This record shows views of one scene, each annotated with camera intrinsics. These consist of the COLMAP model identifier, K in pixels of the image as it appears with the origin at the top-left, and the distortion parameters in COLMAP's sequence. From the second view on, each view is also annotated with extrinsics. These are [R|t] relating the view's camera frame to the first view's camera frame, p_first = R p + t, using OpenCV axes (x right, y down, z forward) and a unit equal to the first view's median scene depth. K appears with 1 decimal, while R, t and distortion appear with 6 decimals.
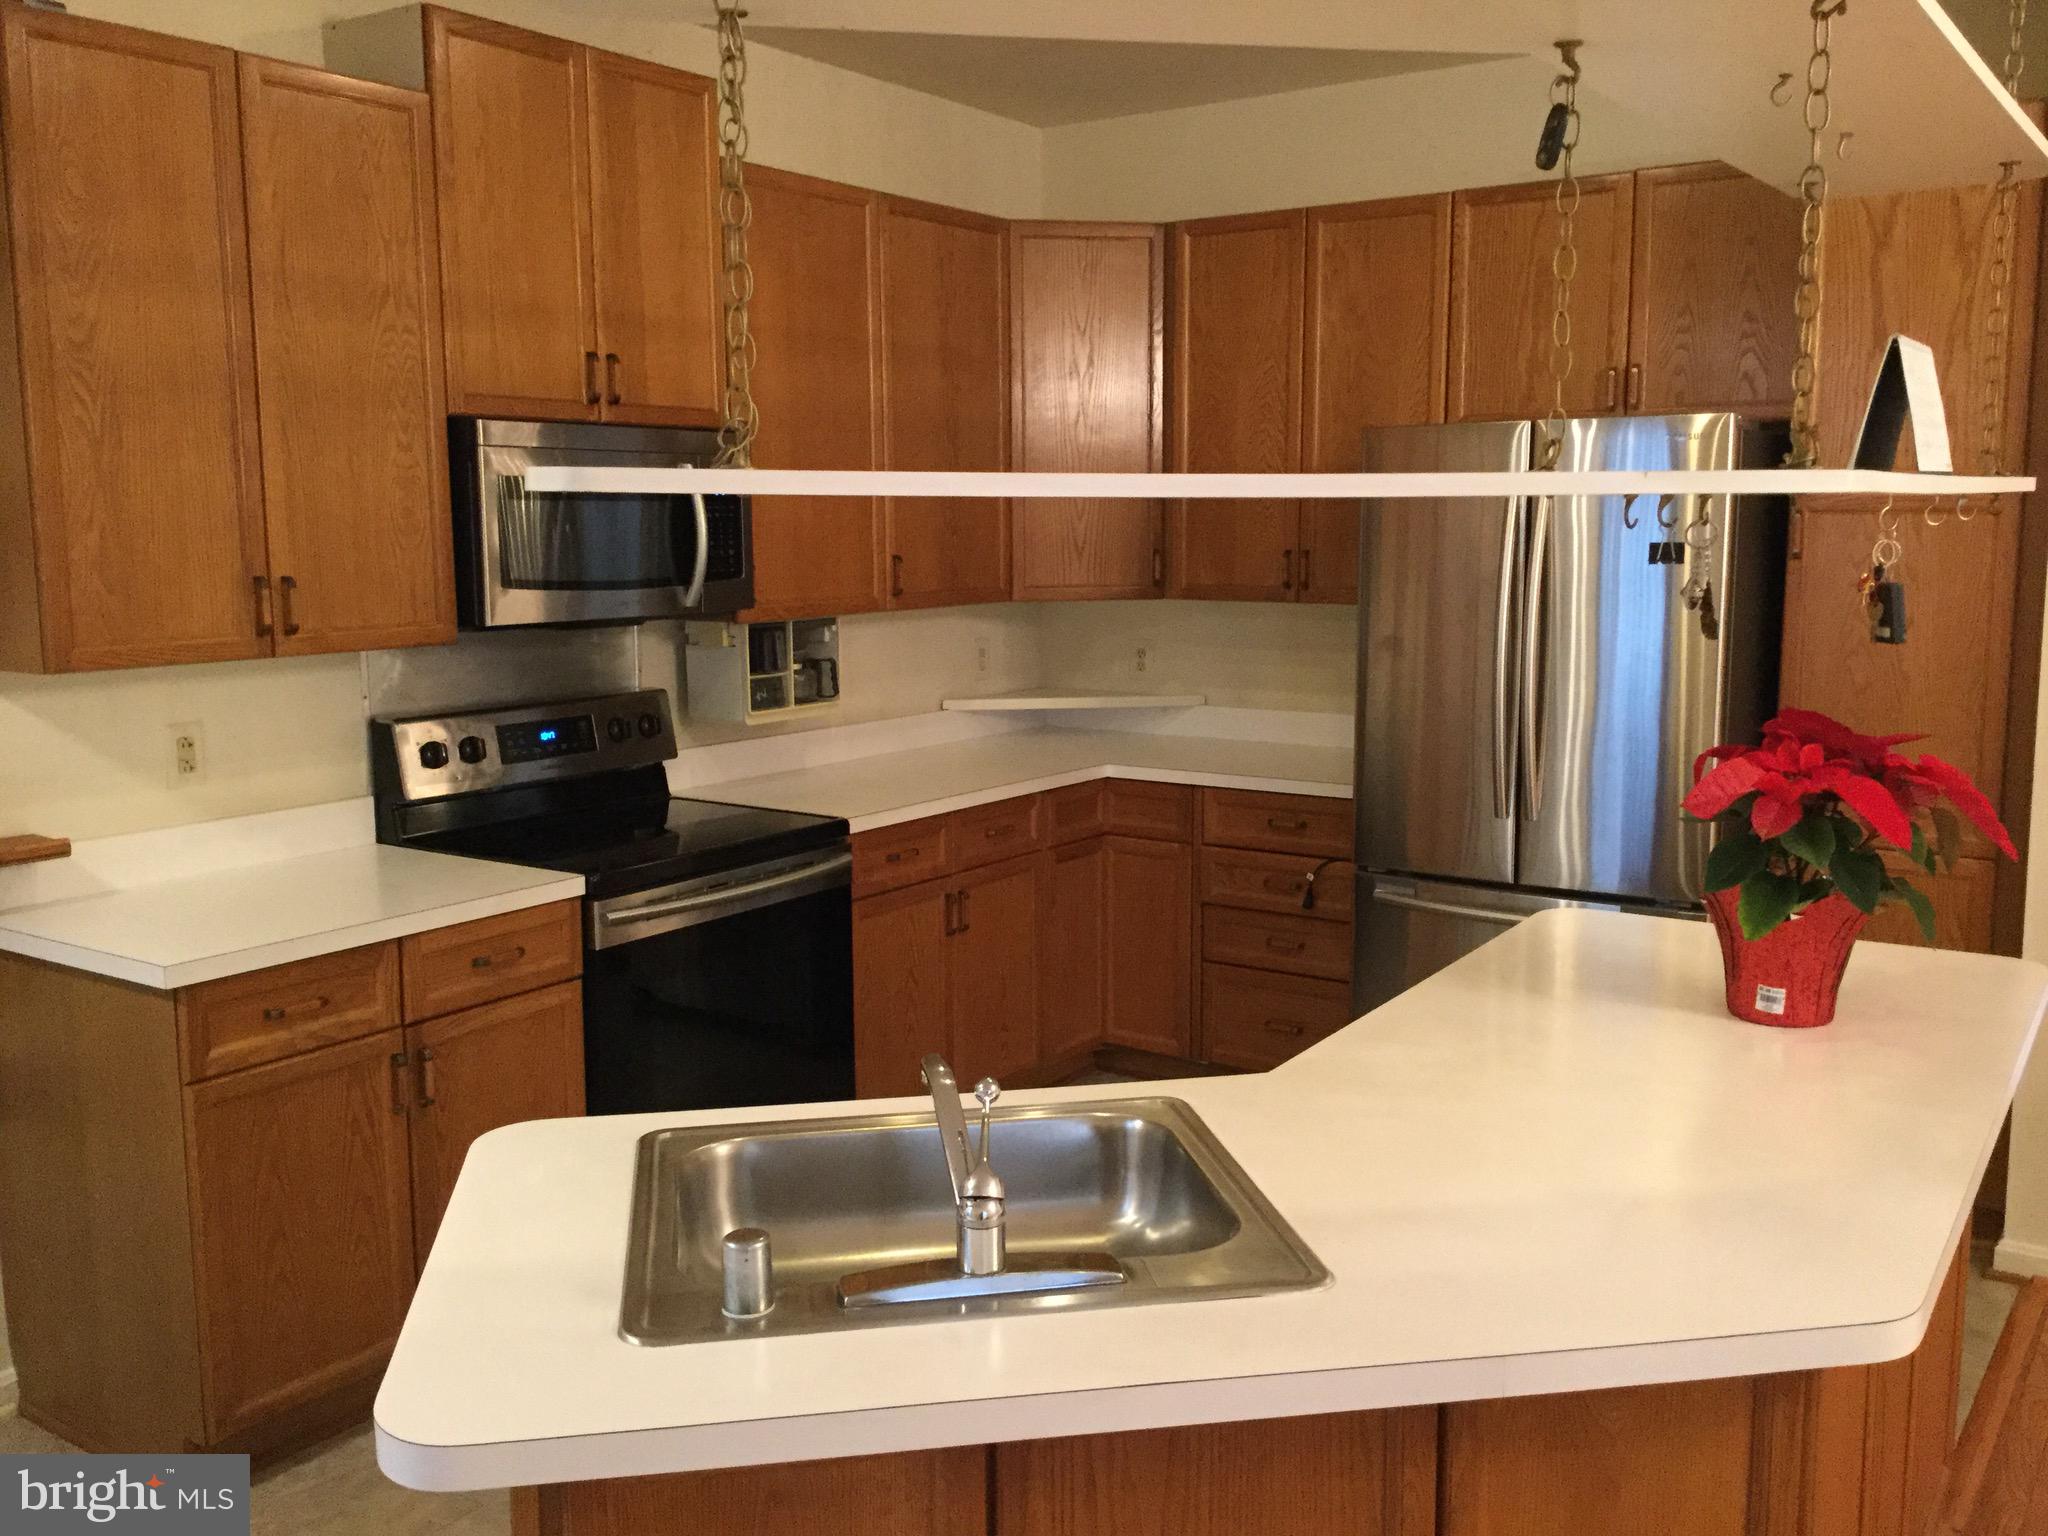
lens RADIAL K [[1858.3, 0, 1020.2], [0, 1858.3, 765.6], [0, 0, 1]] dist [0.079087, -0.135408]
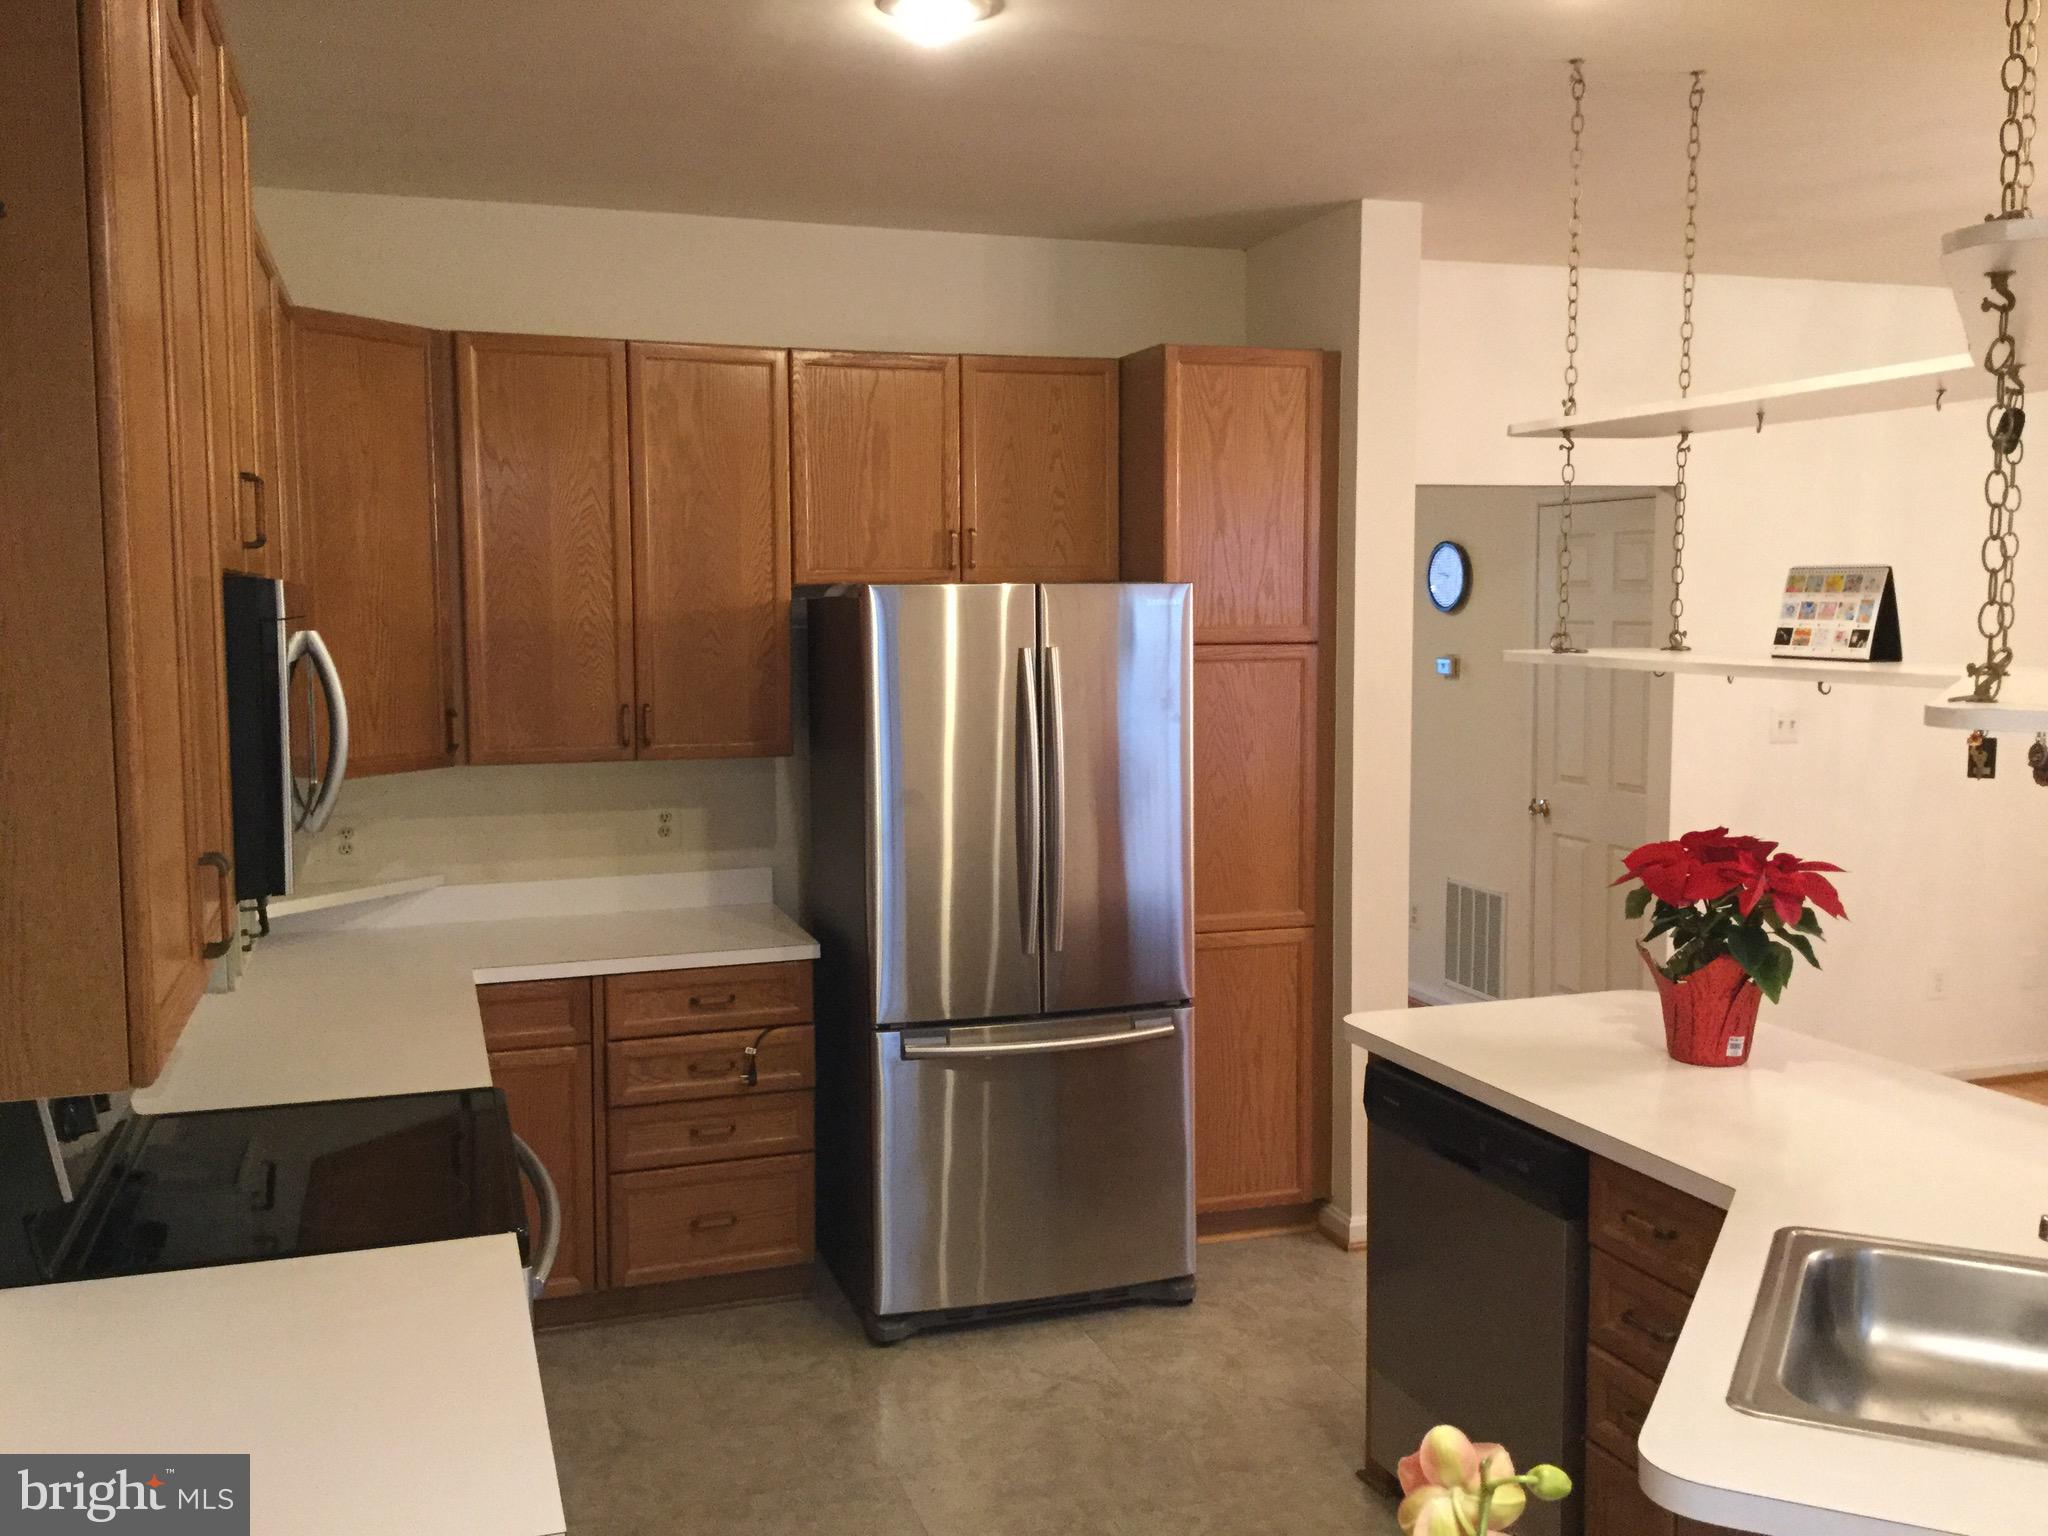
lens RADIAL K [[1858.3, 0, 1035.8], [0, 1858.3, 757.6], [0, 0, 1]] dist [0.079087, -0.135408]
pose [[0.571406, -0.073598, 0.817361, -0.509118], [0.112328, 0.993611, 0.010941, -0.079818], [-0.812944, 0.085561, 0.576022, 0.318821]]
